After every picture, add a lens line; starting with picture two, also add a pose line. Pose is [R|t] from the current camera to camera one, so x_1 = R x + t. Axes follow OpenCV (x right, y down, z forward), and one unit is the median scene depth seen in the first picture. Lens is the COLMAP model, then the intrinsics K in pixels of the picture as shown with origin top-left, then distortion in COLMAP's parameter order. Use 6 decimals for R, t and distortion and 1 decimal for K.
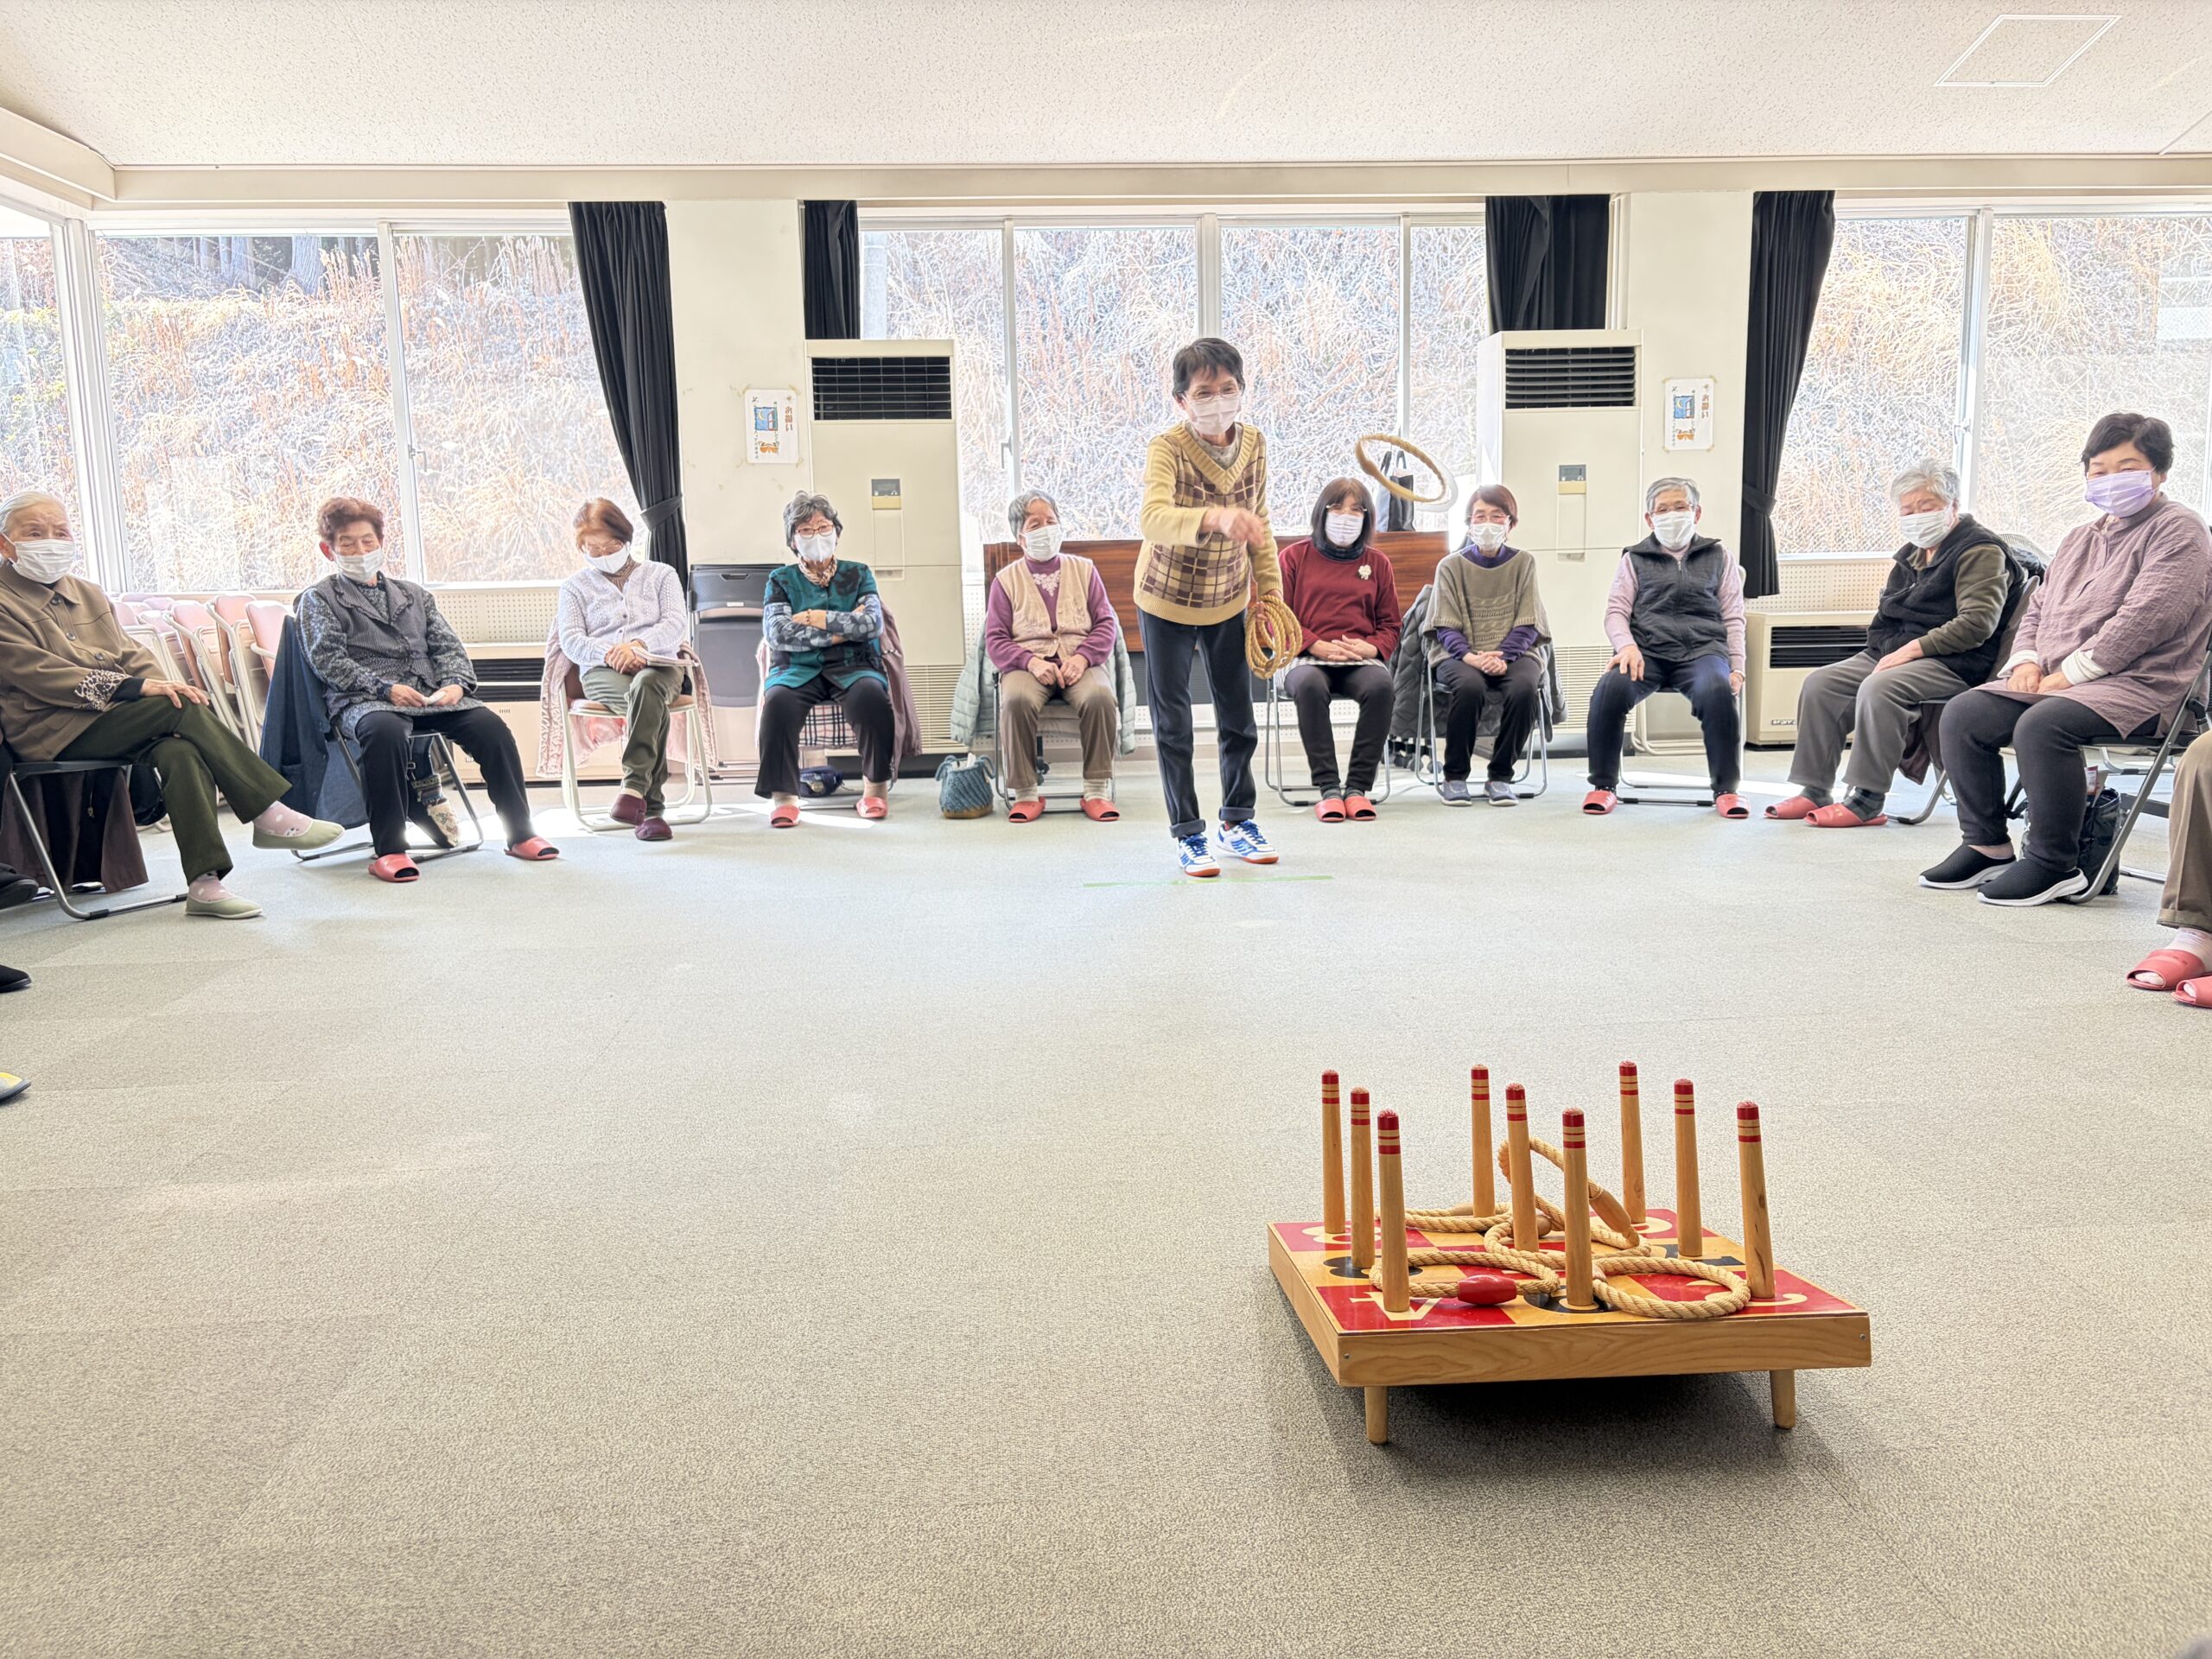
lens RADIAL K [[1669.0, 0, 1122.0], [0, 1669.0, 827.8], [0, 0, 1]] dist [0.034829, -0.035902]
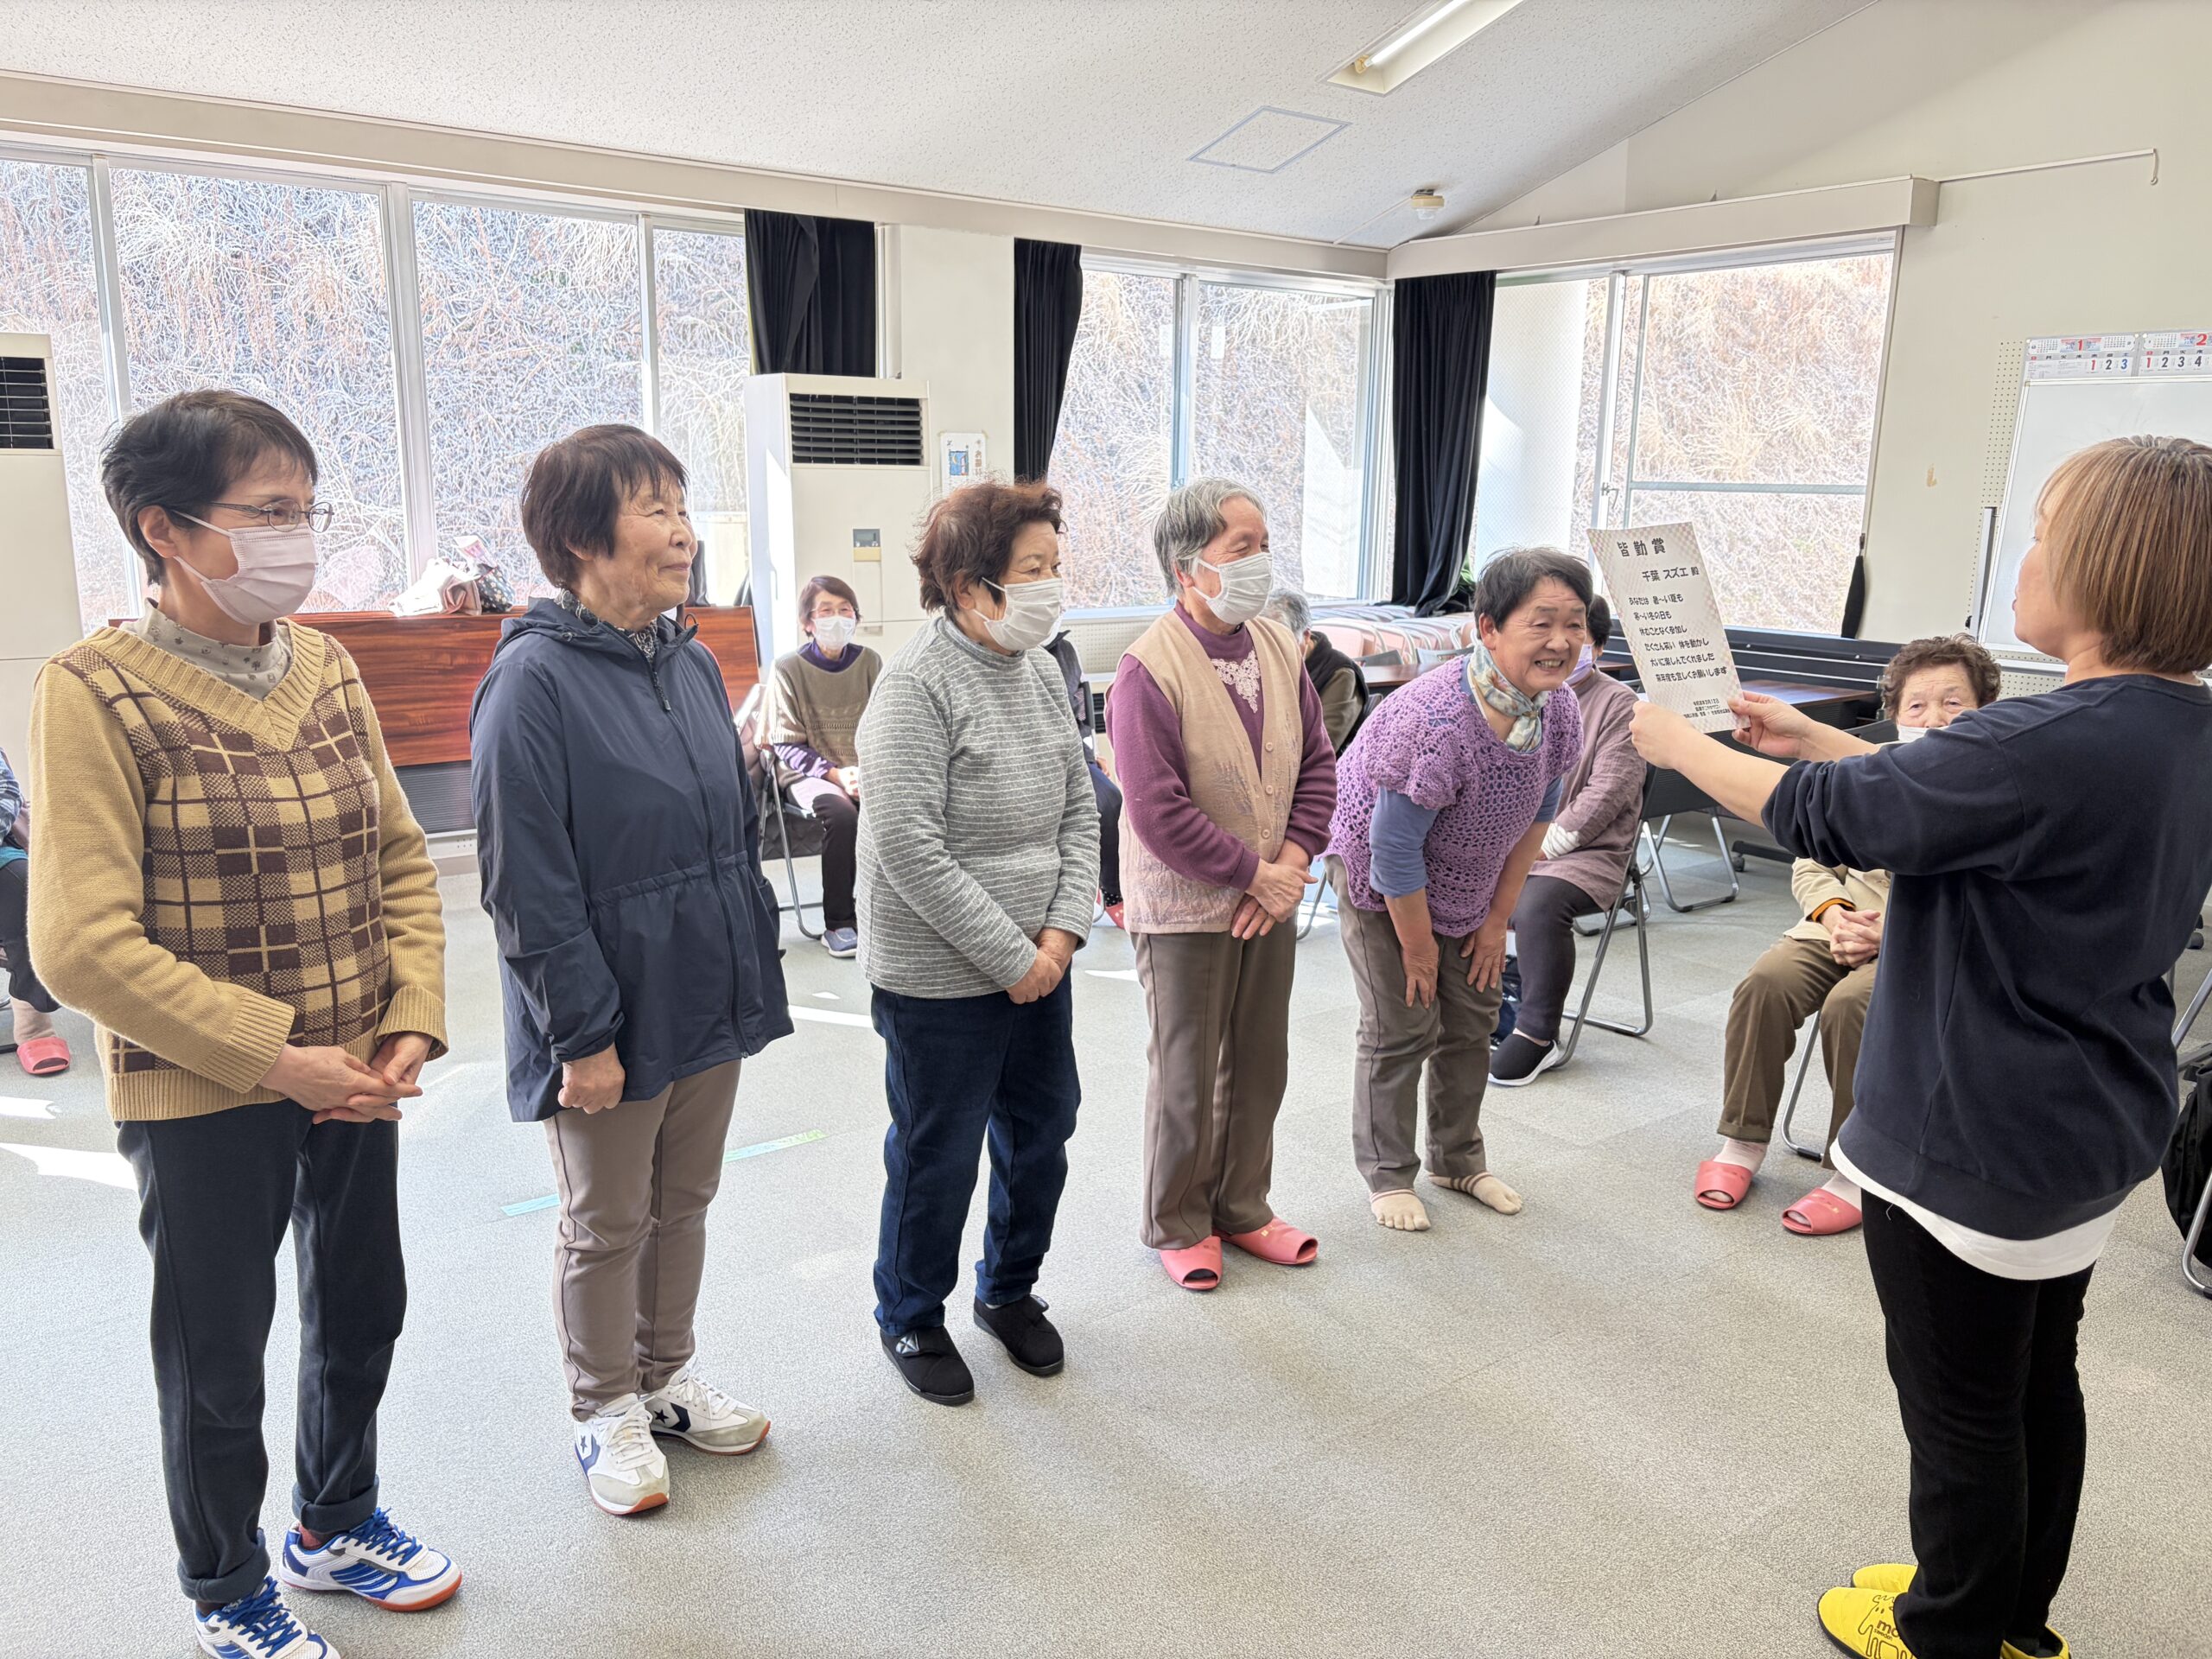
lens RADIAL K [[1669.0, 0, 1099.2], [0, 1669.0, 840.6], [0, 0, 1]] dist [0.034829, -0.035902]
pose [[0.838121, -0.083266, 0.539092, -0.129518], [0.051442, 0.995942, 0.073852, -0.112693], [-0.543053, -0.034165, 0.839003, 0.175908]]
